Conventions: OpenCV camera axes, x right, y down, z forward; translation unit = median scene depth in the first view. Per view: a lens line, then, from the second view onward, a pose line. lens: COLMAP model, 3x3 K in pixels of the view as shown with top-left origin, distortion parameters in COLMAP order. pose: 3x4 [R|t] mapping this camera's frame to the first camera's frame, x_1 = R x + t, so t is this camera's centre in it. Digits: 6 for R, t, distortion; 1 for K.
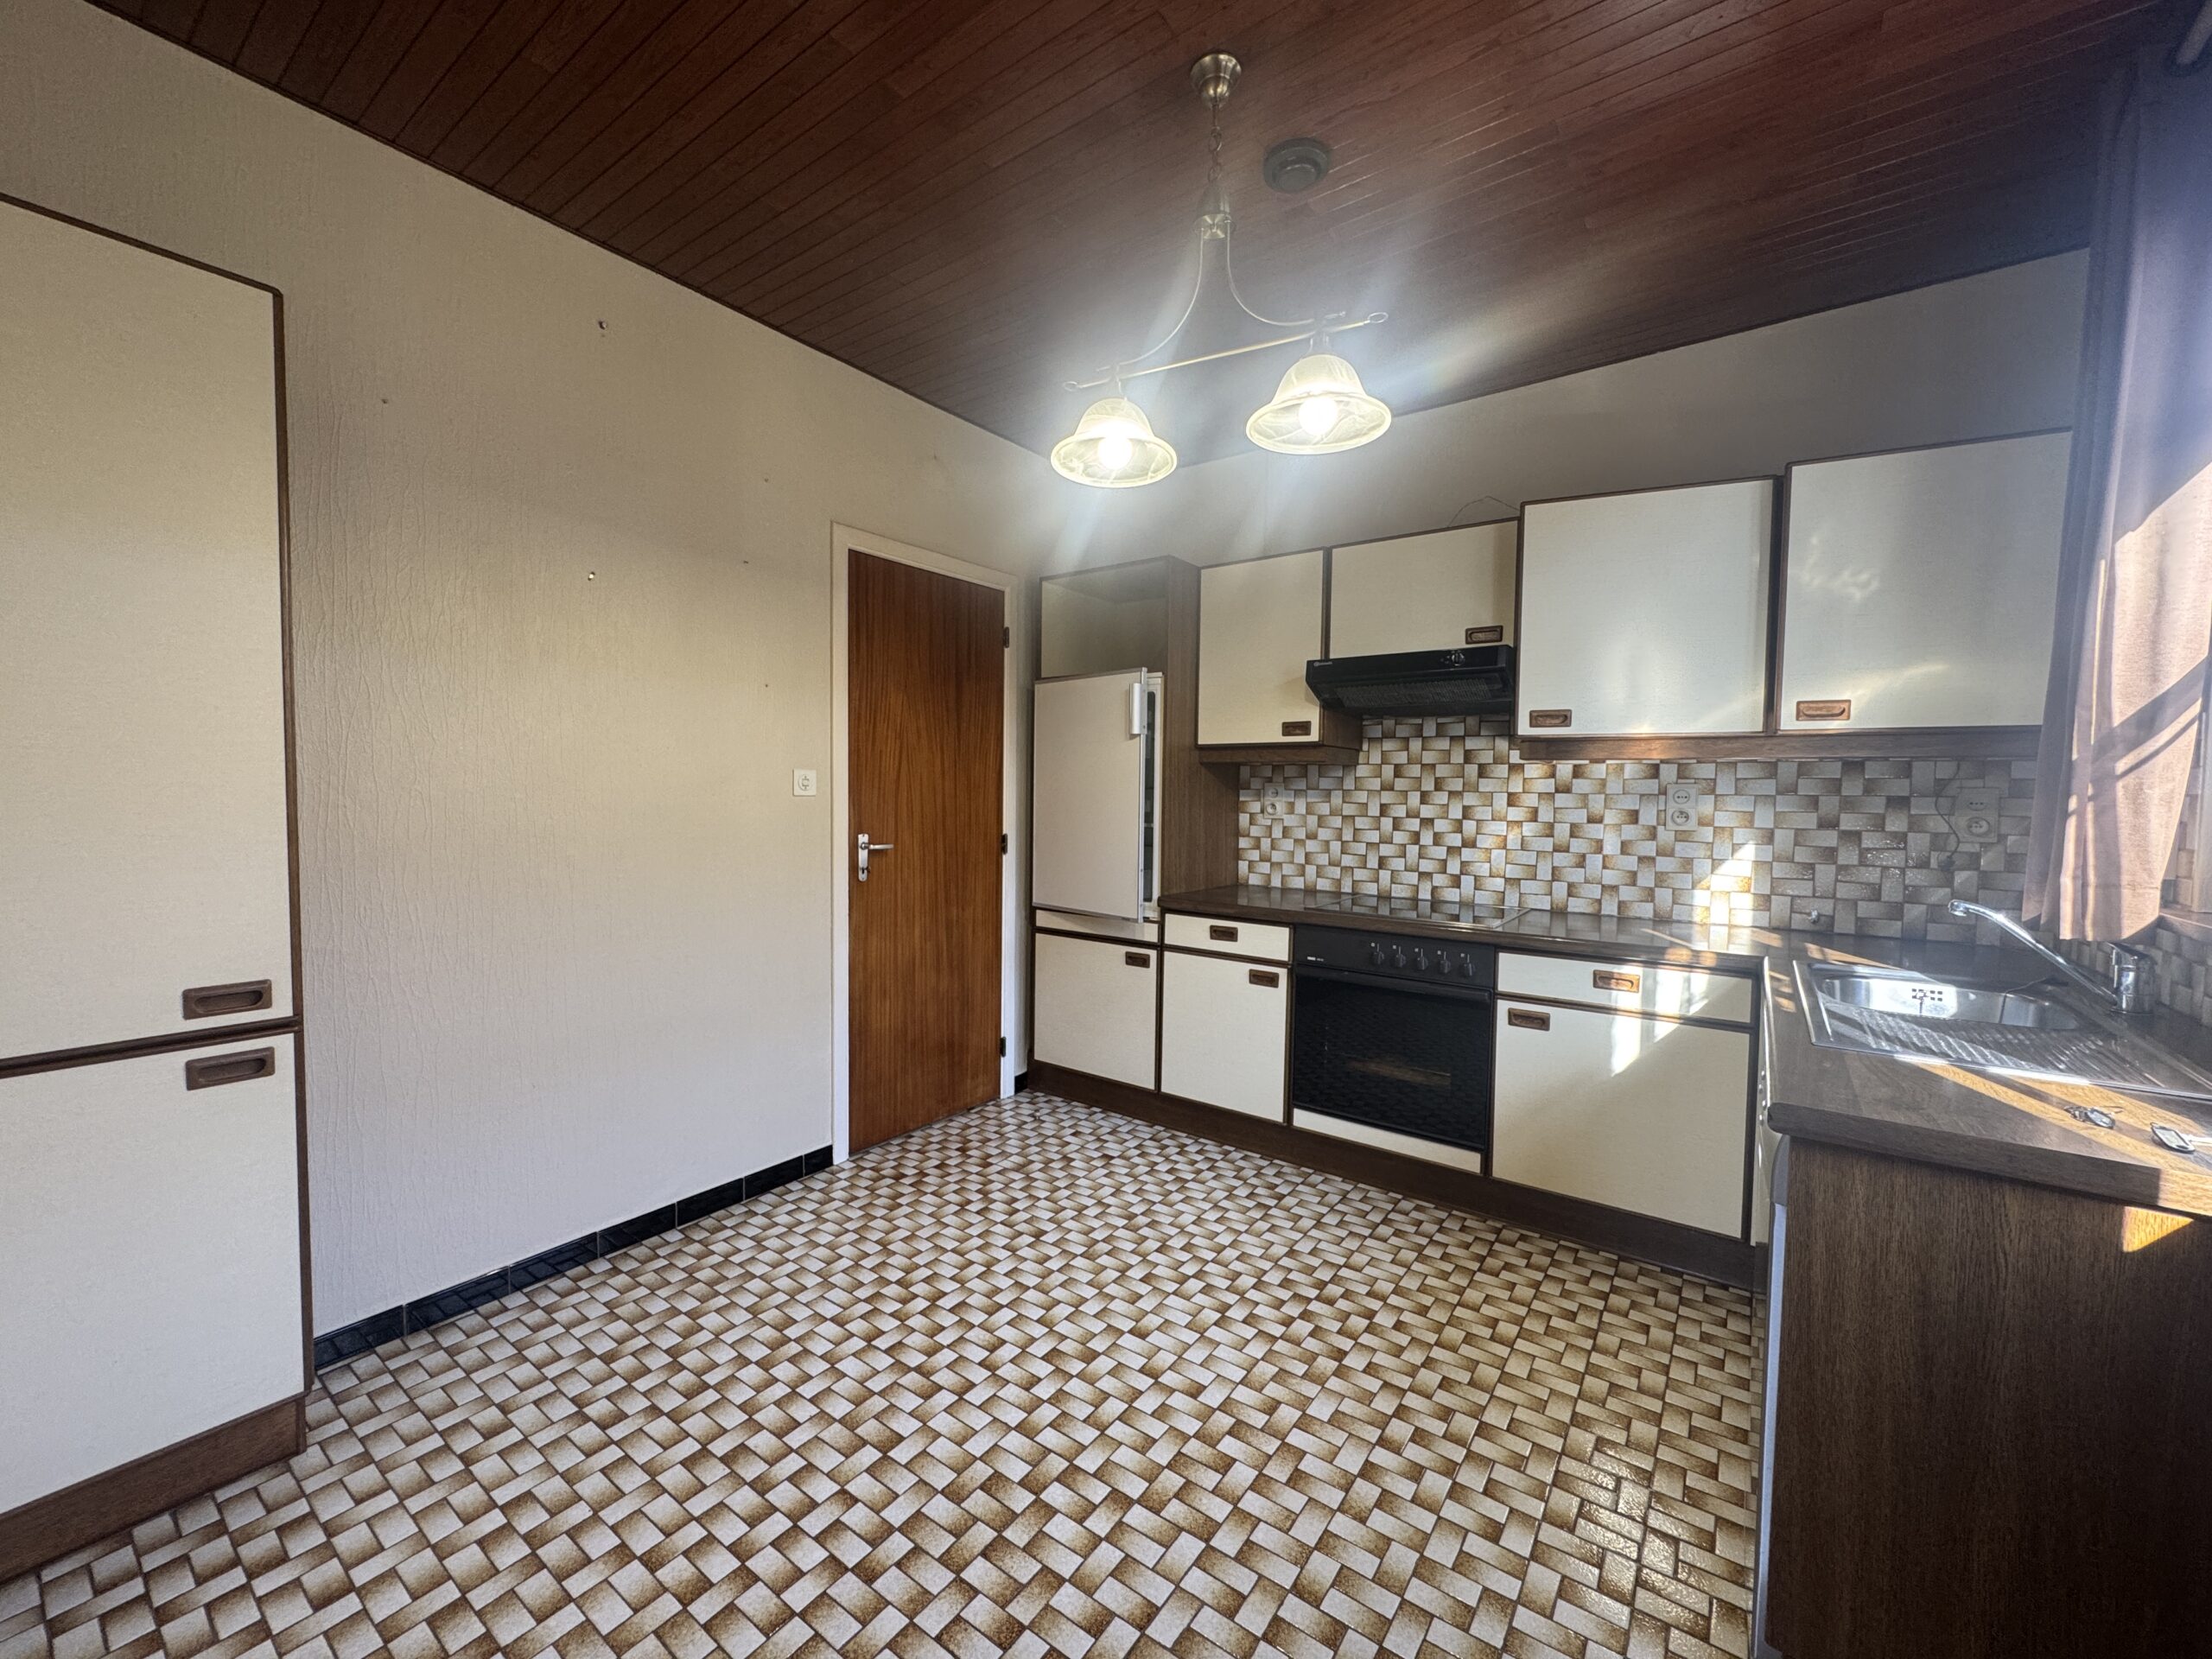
lens RADIAL K [[887.0, 0, 1100.9], [0, 887.0, 828.6], [0, 0, 1]] dist [-0.002137, -0.000436]
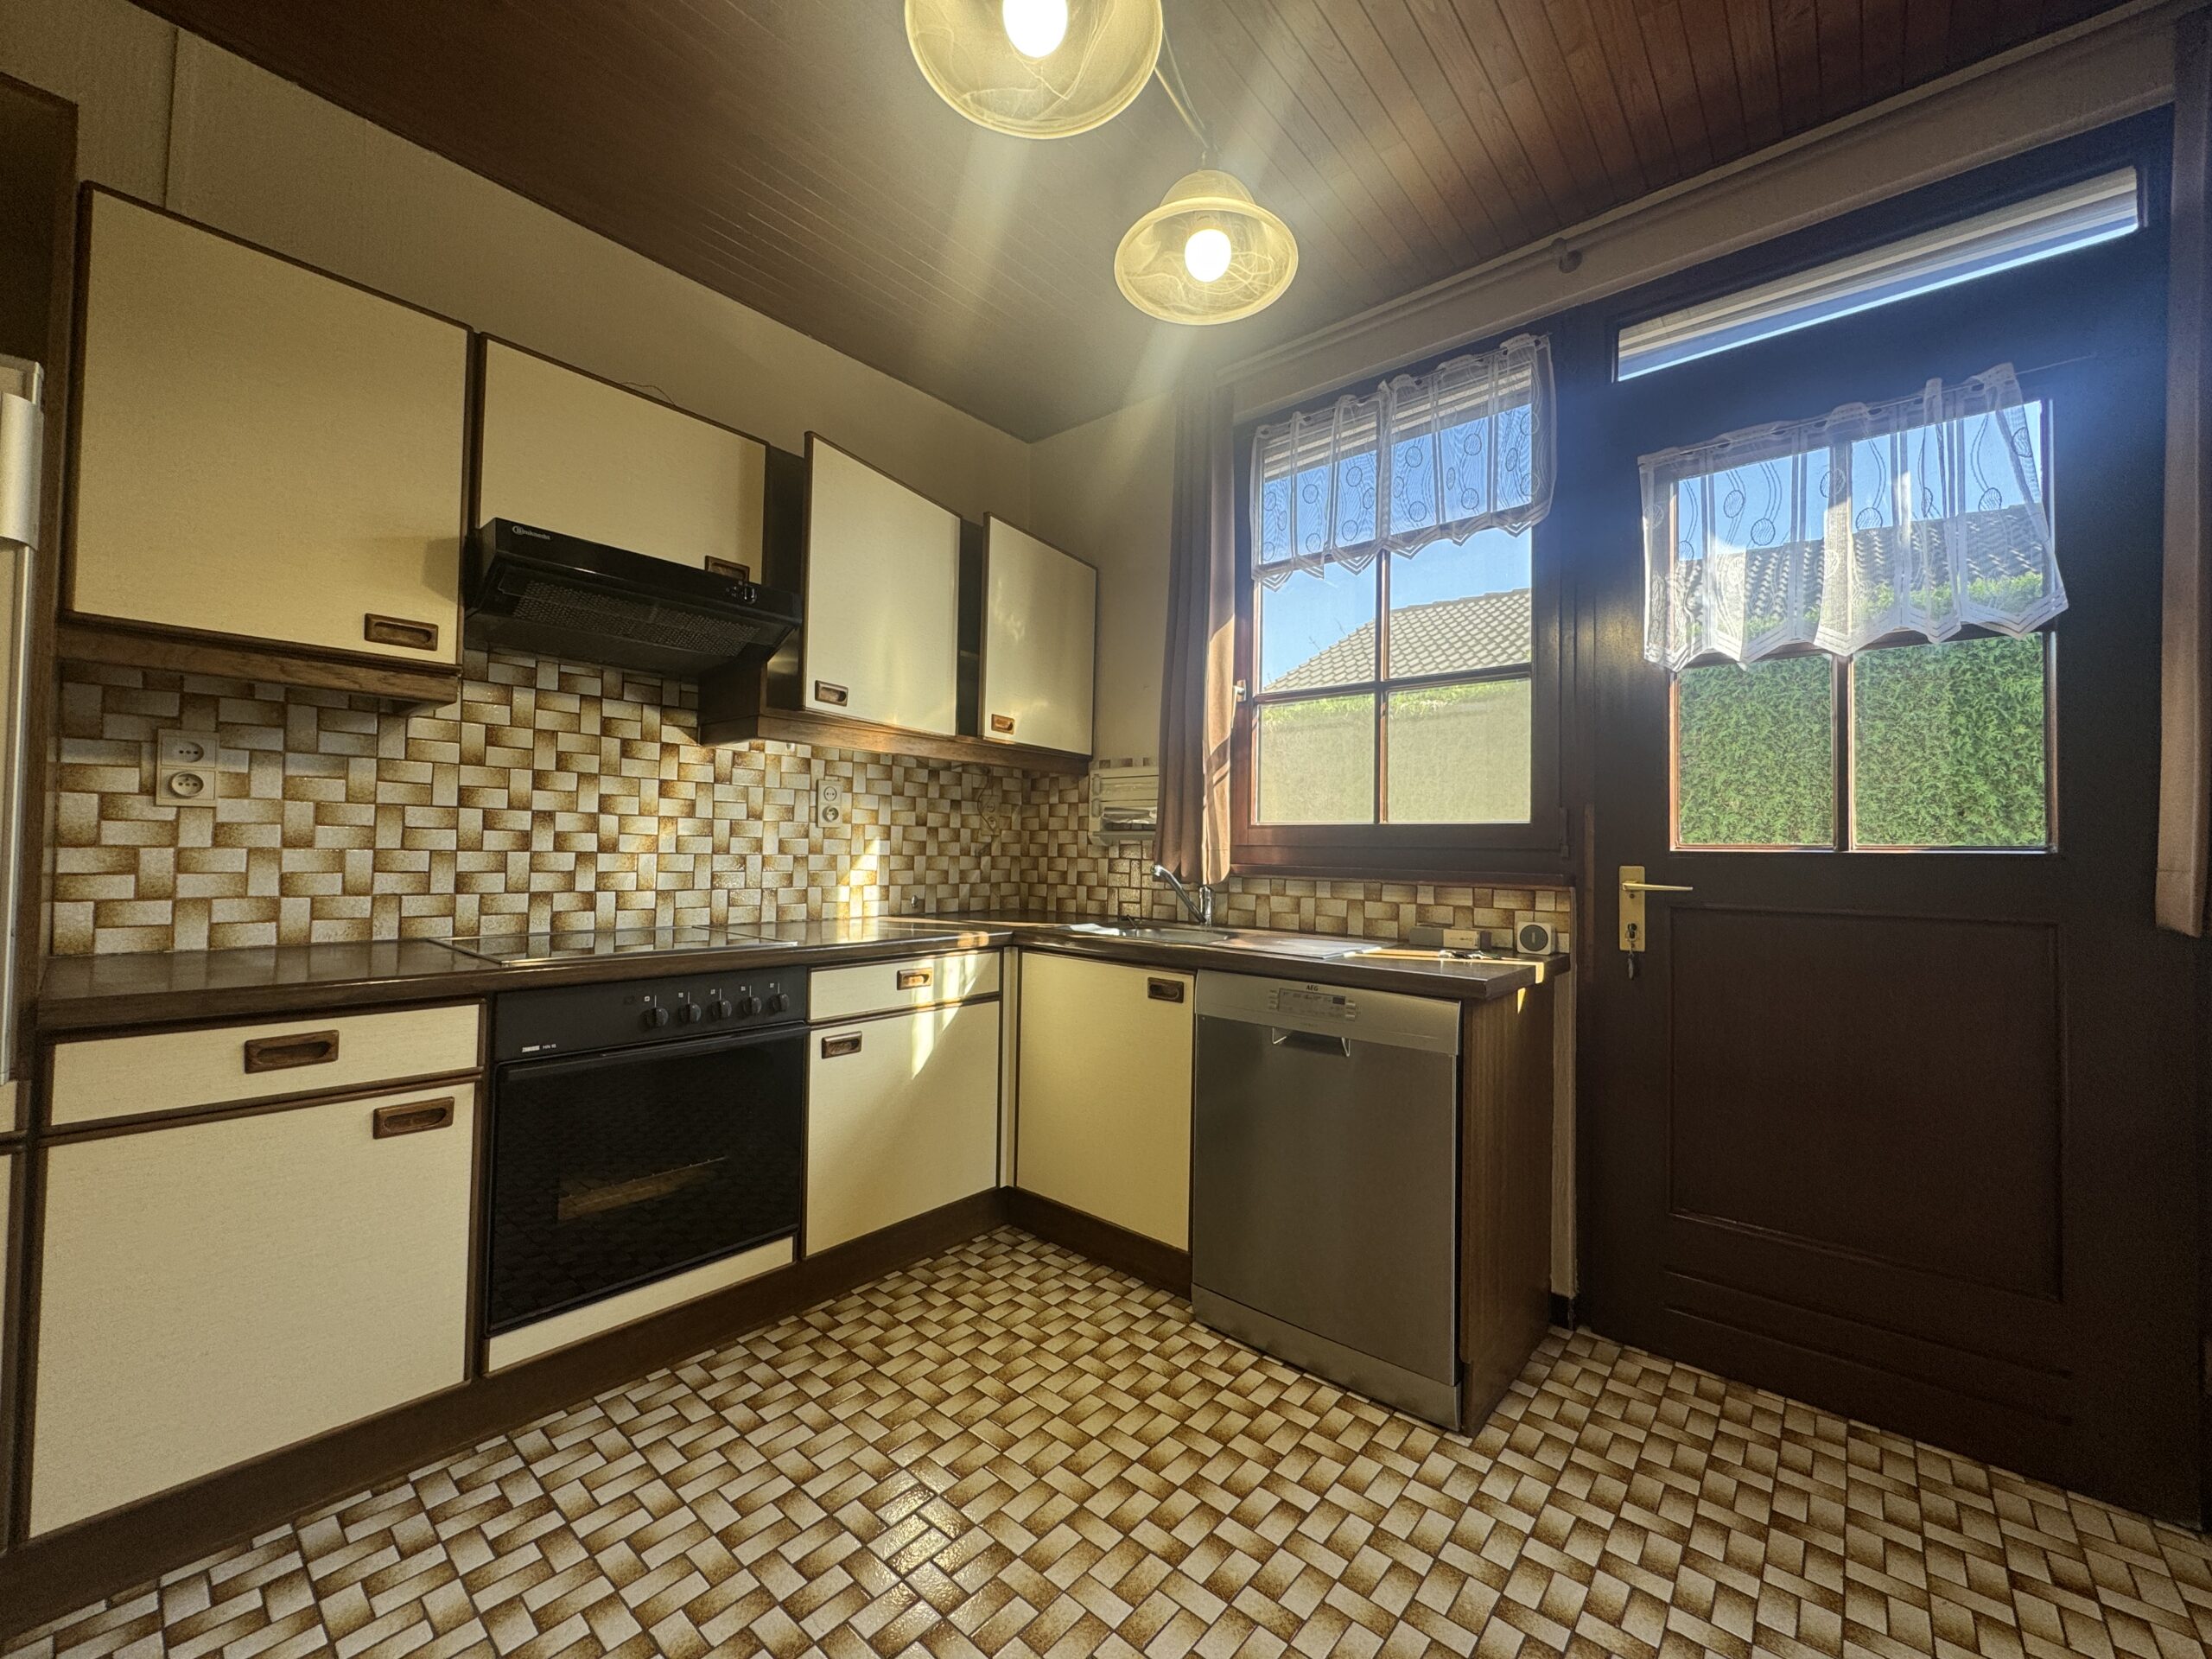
lens RADIAL K [[887.0, 0, 1101.0], [0, 887.0, 828.6], [0, 0, 1]] dist [-0.002137, -0.000436]
pose [[0.069762, 0.011850, 0.997493, -0.299166], [0.023283, 0.999638, -0.013504, 0.022738], [-0.997292, 0.024167, 0.069461, 0.596485]]
